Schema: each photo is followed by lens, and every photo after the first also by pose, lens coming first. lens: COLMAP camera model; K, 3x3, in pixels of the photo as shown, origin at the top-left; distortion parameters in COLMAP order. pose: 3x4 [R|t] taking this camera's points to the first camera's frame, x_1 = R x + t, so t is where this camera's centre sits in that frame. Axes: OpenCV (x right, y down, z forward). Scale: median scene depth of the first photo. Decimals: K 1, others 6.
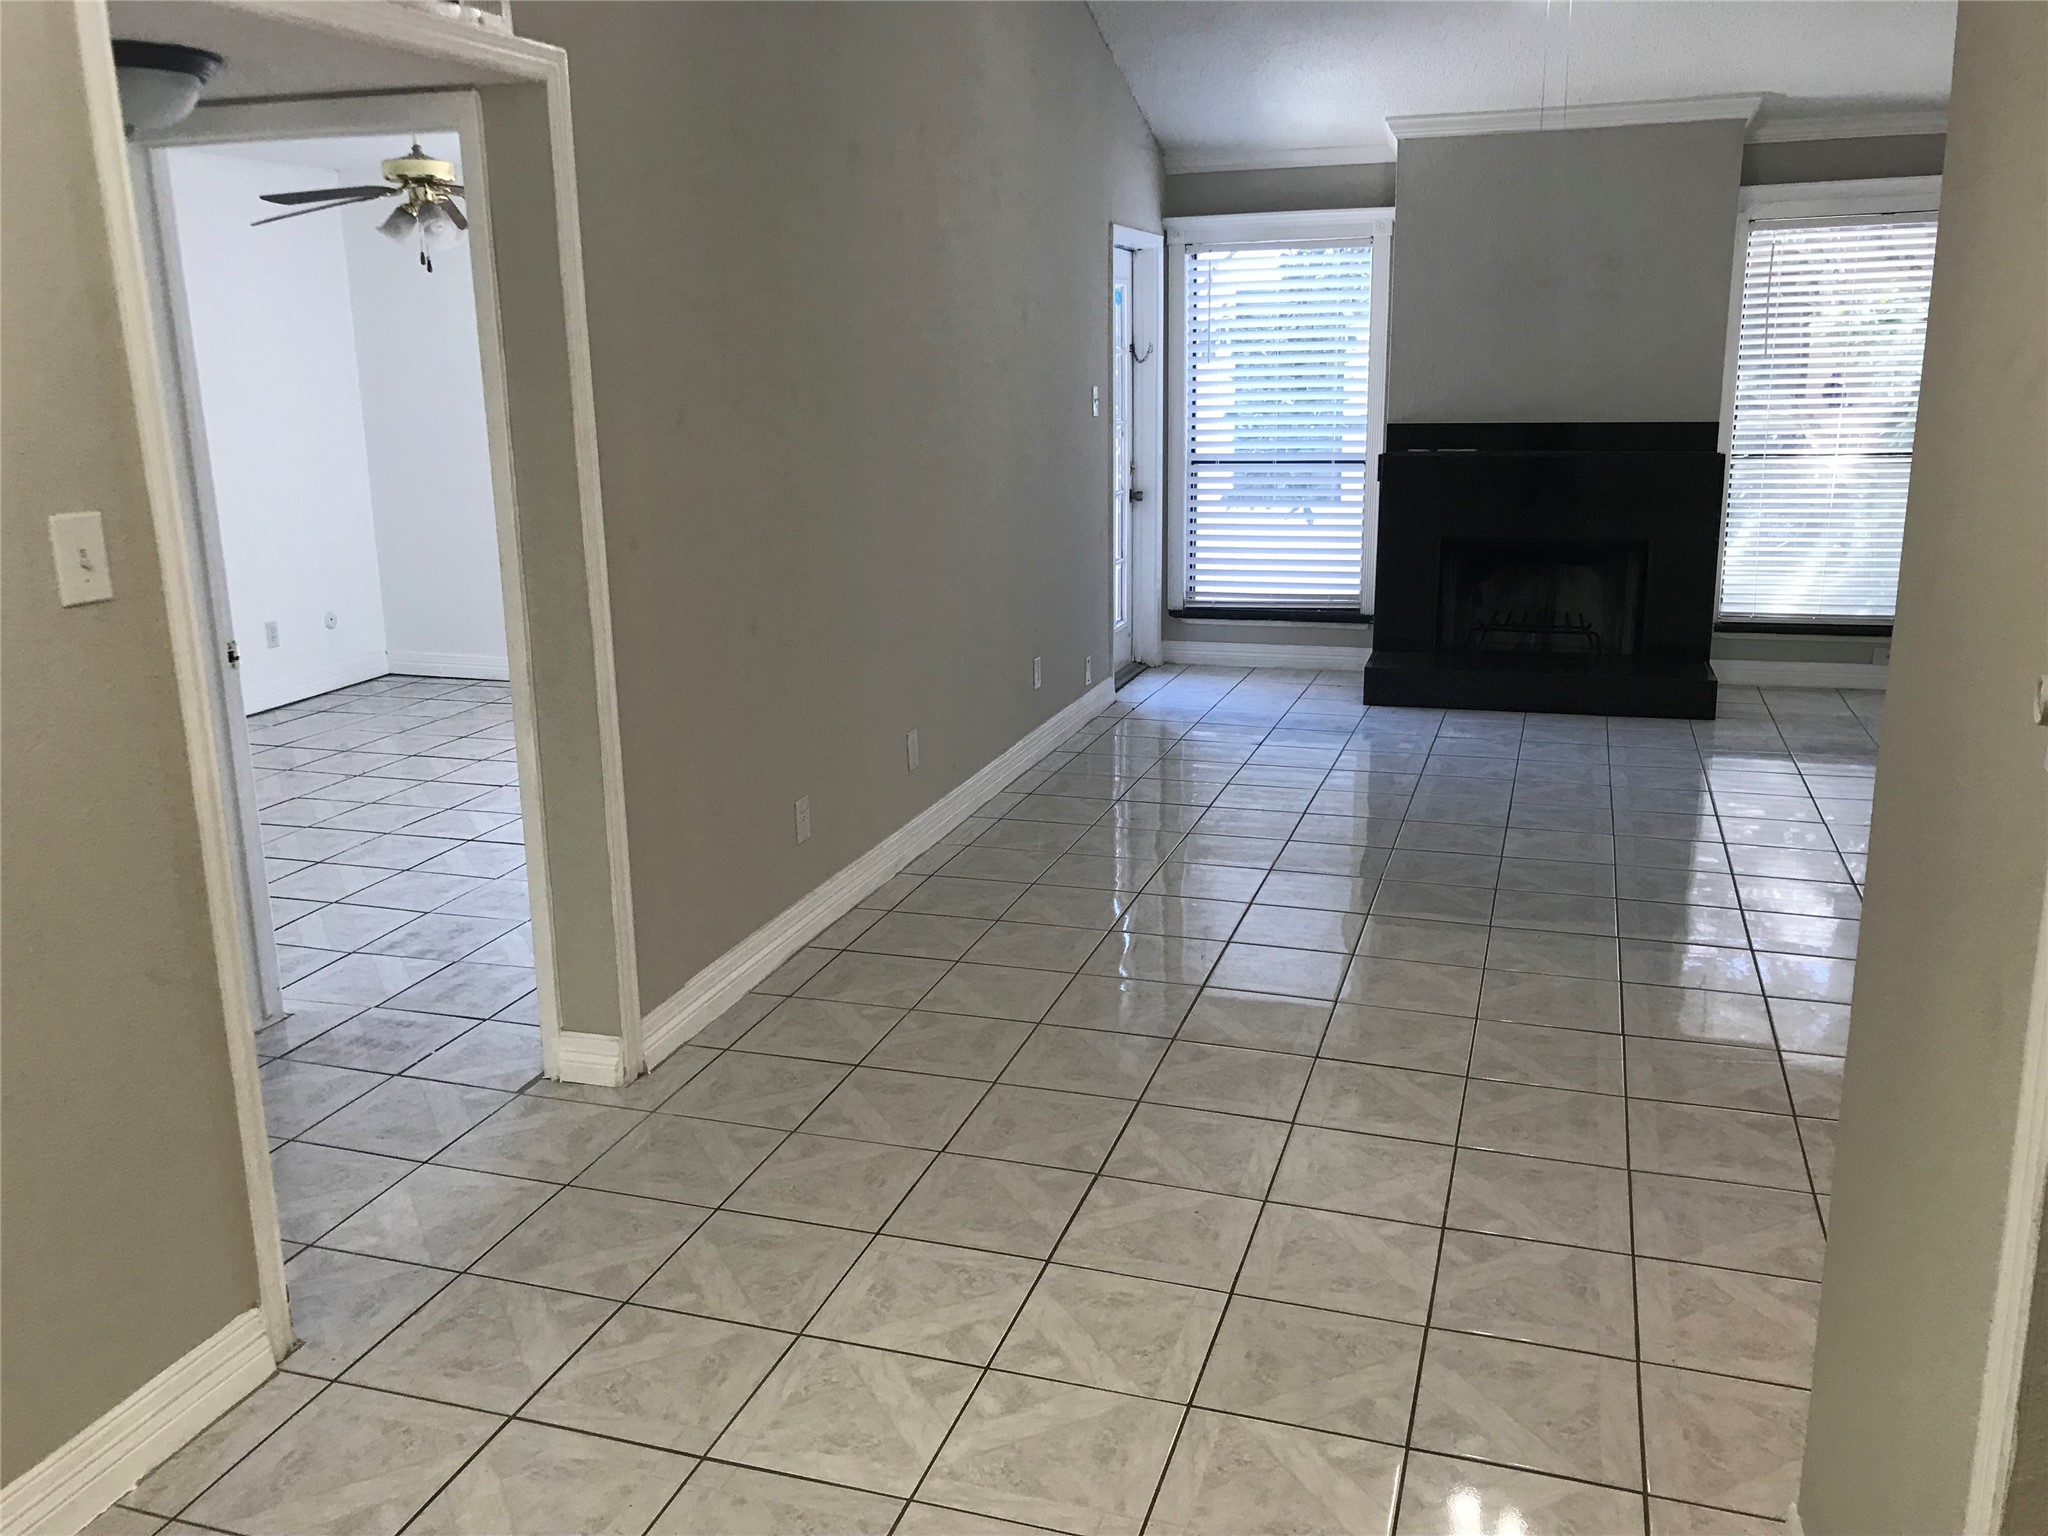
lens RADIAL K [[1668.4, 0, 1011.5], [0, 1668.4, 776.1], [0, 0, 1]] dist [0.004620, 0.007031]
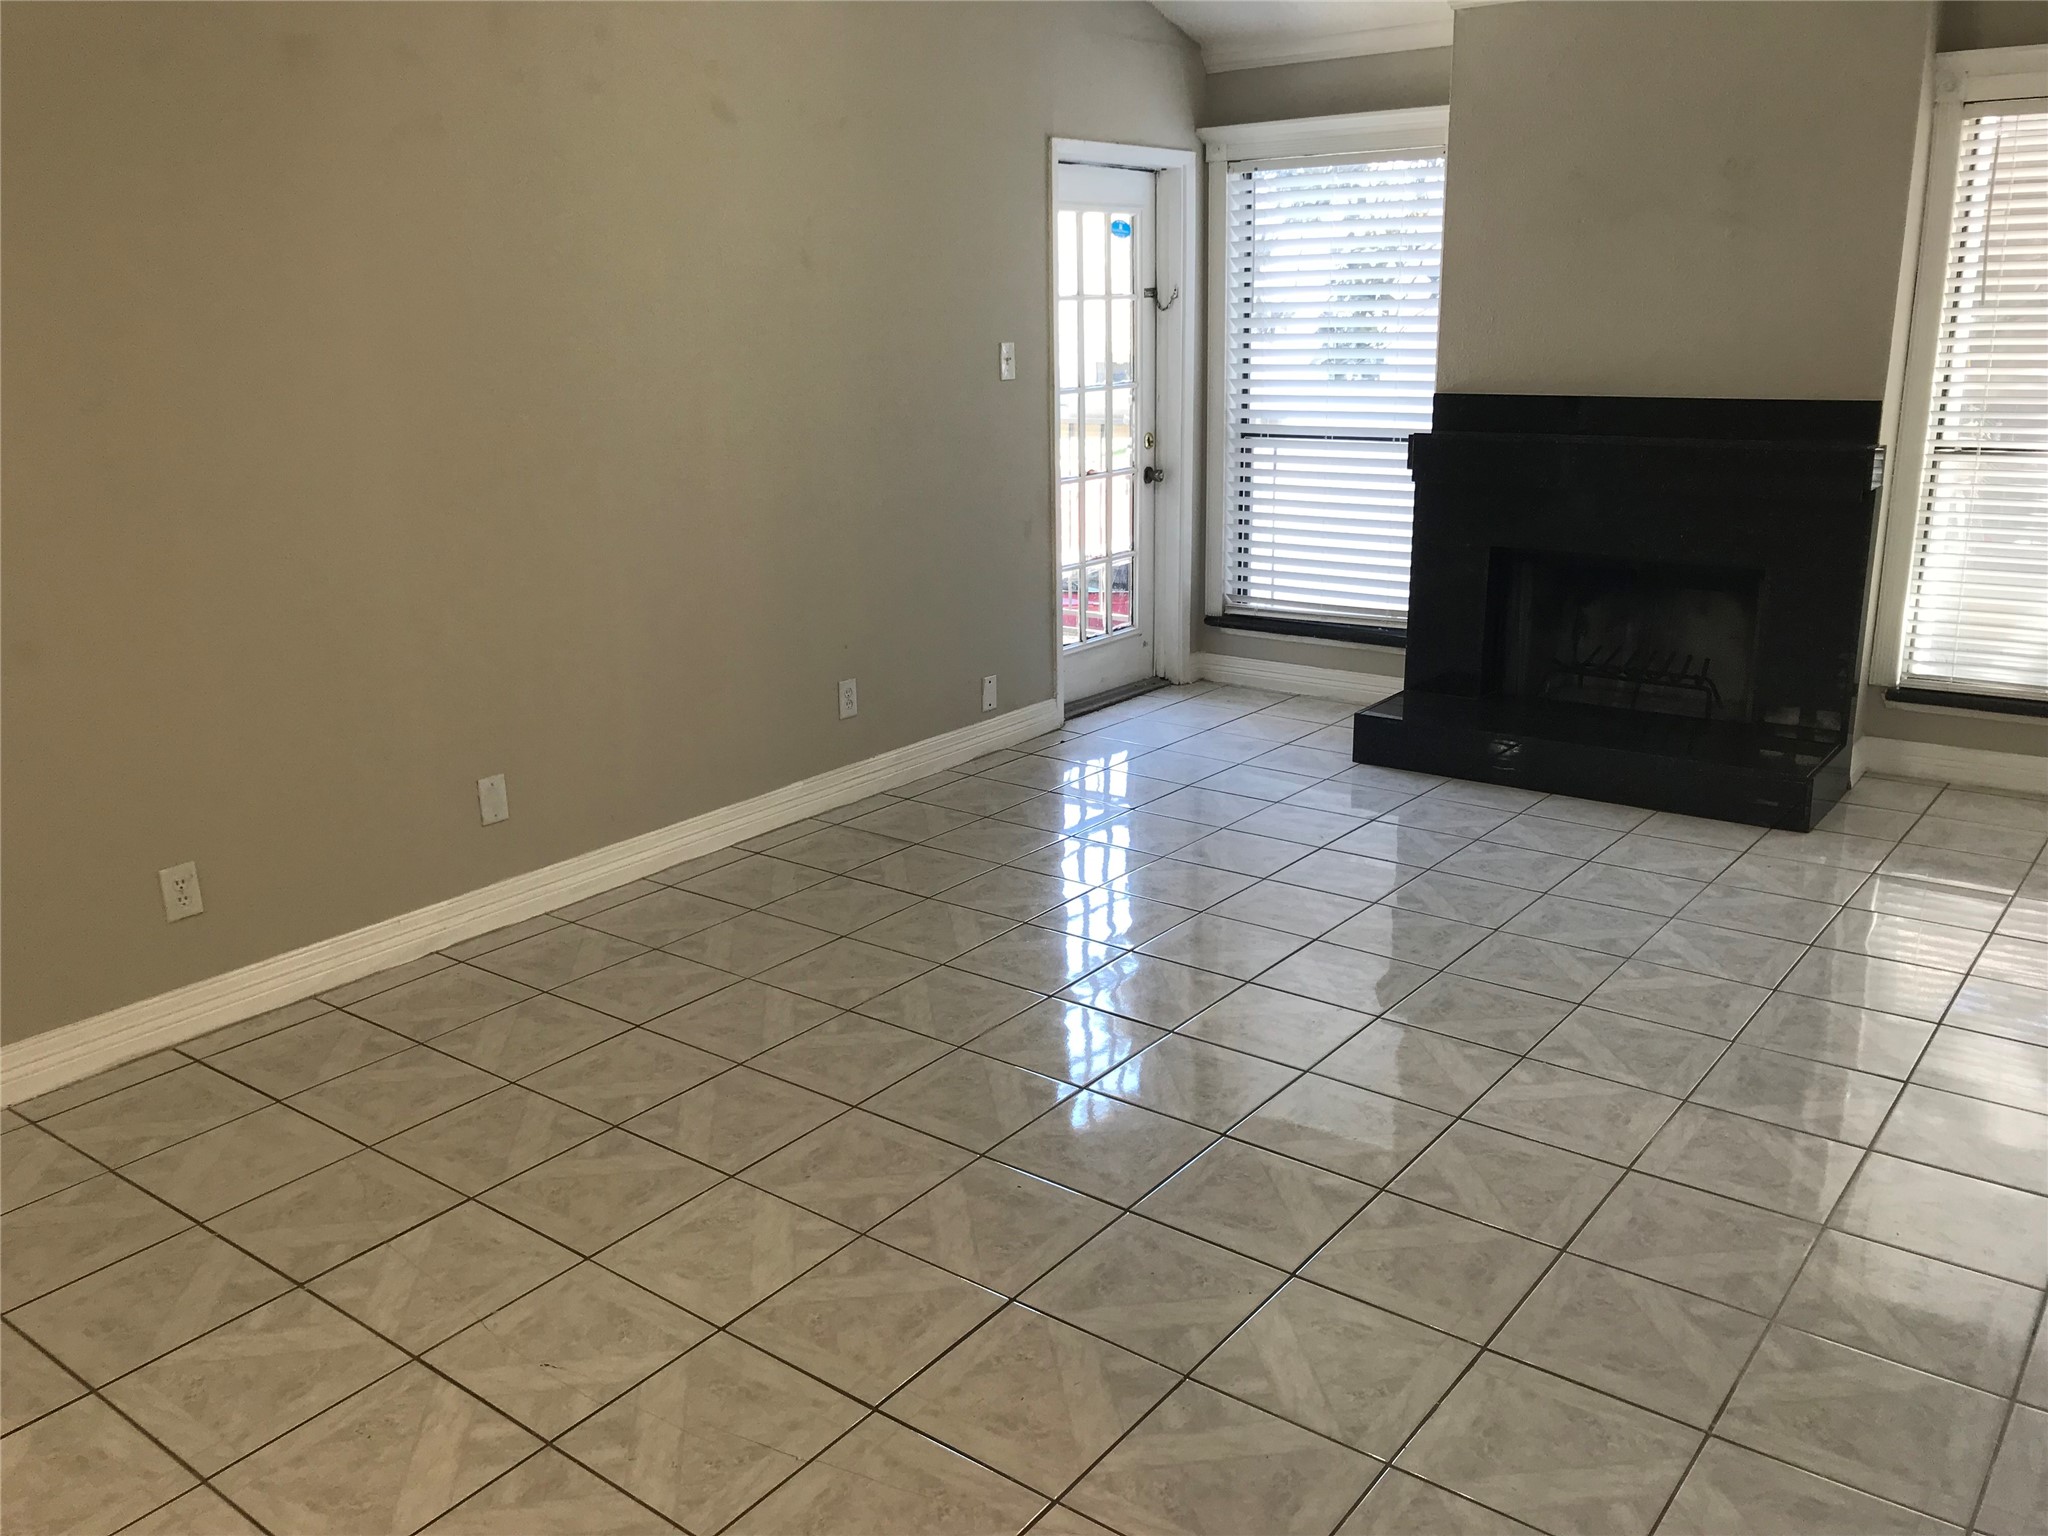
lens RADIAL K [[1668.4, 0, 1022.0], [0, 1668.4, 766.0], [0, 0, 1]] dist [0.004620, 0.007031]
pose [[0.944184, 0.087426, -0.317605, 0.297530], [-0.078045, 0.996058, 0.042168, -0.058326], [0.320040, -0.015027, 0.947285, 0.214255]]
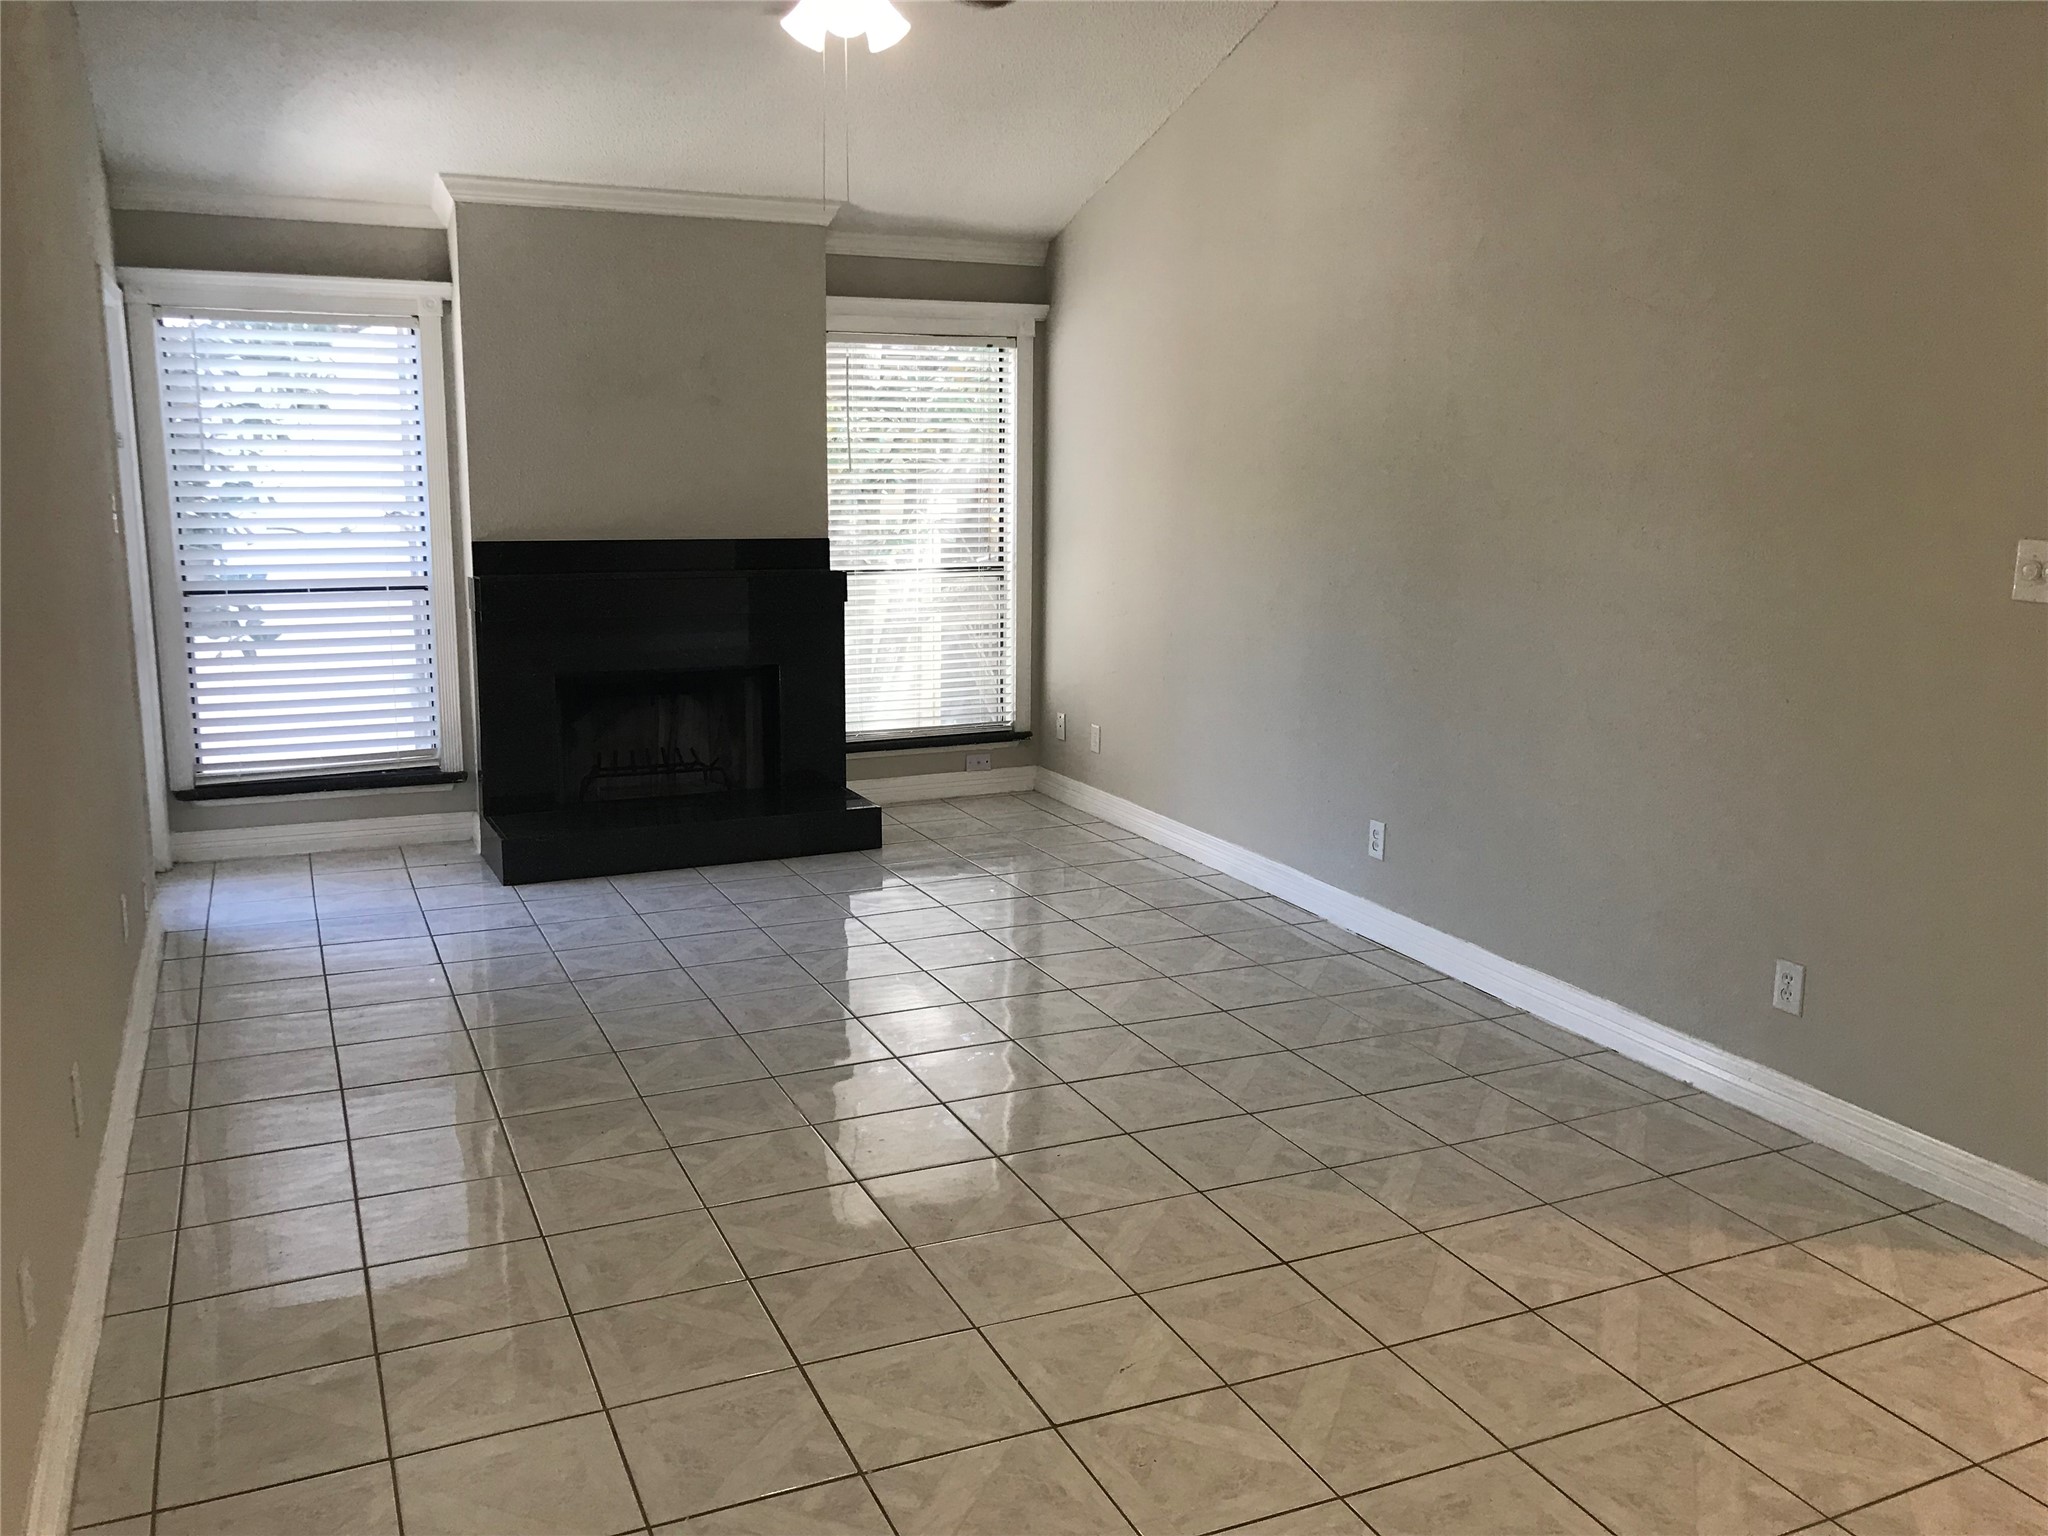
lens RADIAL K [[1668.4, 0, 1024.3], [0, 1668.4, 769.1], [0, 0, 1]] dist [0.004620, 0.007031]
pose [[0.731205, -0.102246, 0.674451, -0.138246], [0.145510, 0.989326, -0.007773, -0.053120], [-0.666458, 0.103823, 0.738278, 0.218492]]
